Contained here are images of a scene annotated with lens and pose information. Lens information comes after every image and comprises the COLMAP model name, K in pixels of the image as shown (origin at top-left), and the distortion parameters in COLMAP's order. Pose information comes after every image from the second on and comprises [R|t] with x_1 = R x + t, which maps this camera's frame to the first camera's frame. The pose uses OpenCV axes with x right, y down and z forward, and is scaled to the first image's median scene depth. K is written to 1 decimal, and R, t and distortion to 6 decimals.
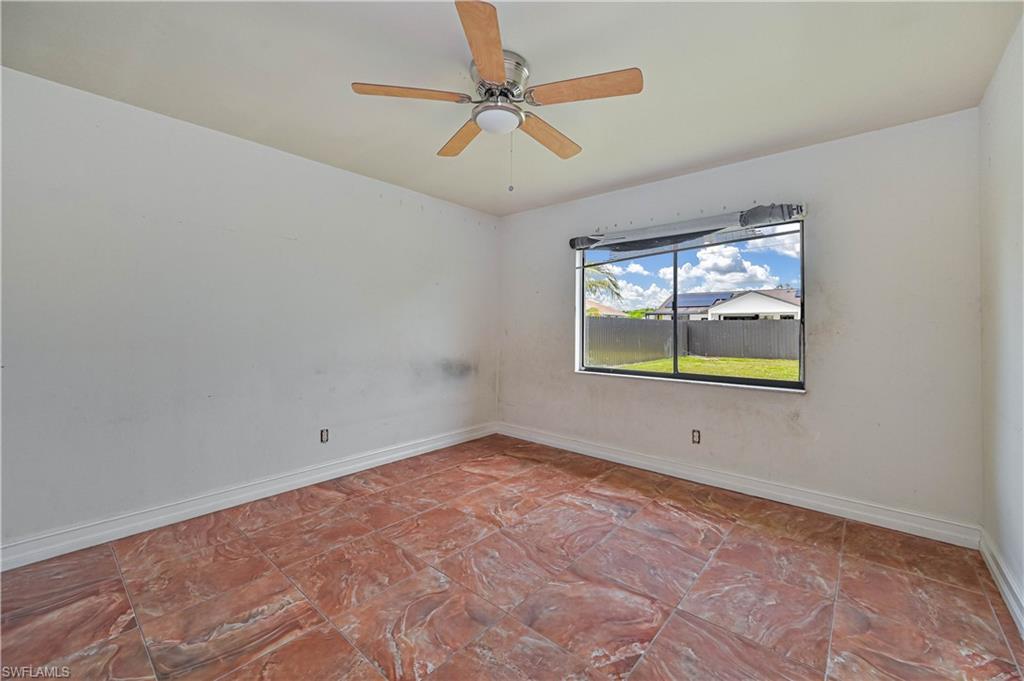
lens RADIAL K [[415.0, 0, 511.4], [0, 415.0, 334.5], [0, 0, 1]] dist [0.000904, 0.000452]
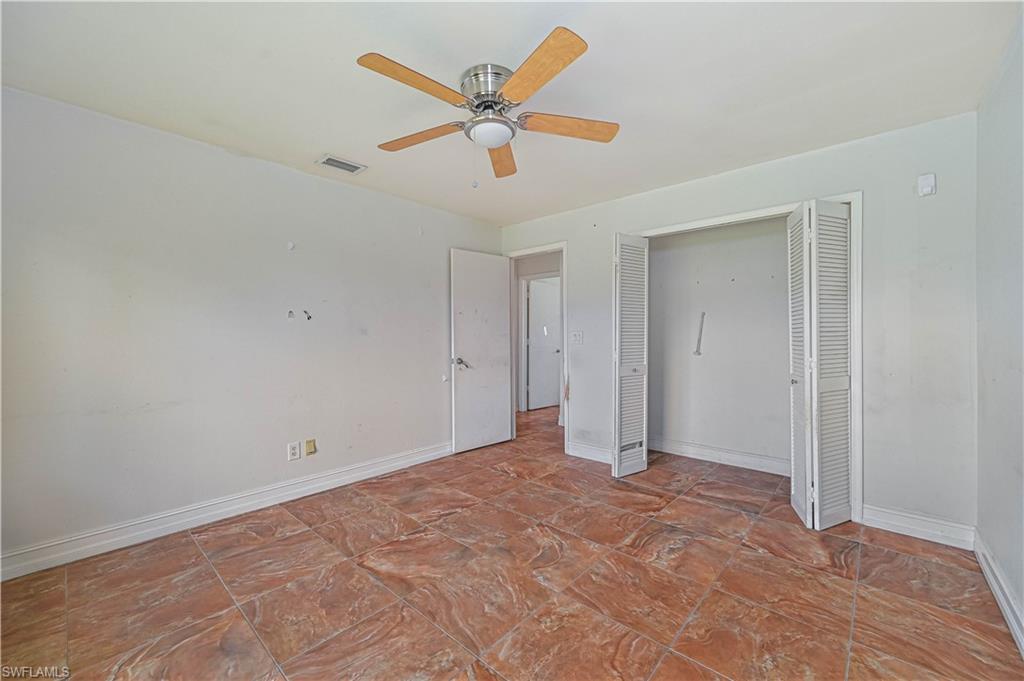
lens RADIAL K [[415.0, 0, 512.1], [0, 415.0, 336.5], [0, 0, 1]] dist [0.000904, 0.000452]
pose [[-0.999786, -0.002941, 0.020462, -0.115344], [-0.002555, 0.999819, 0.018865, -0.039581], [-0.020514, 0.018808, -0.999613, 2.072813]]
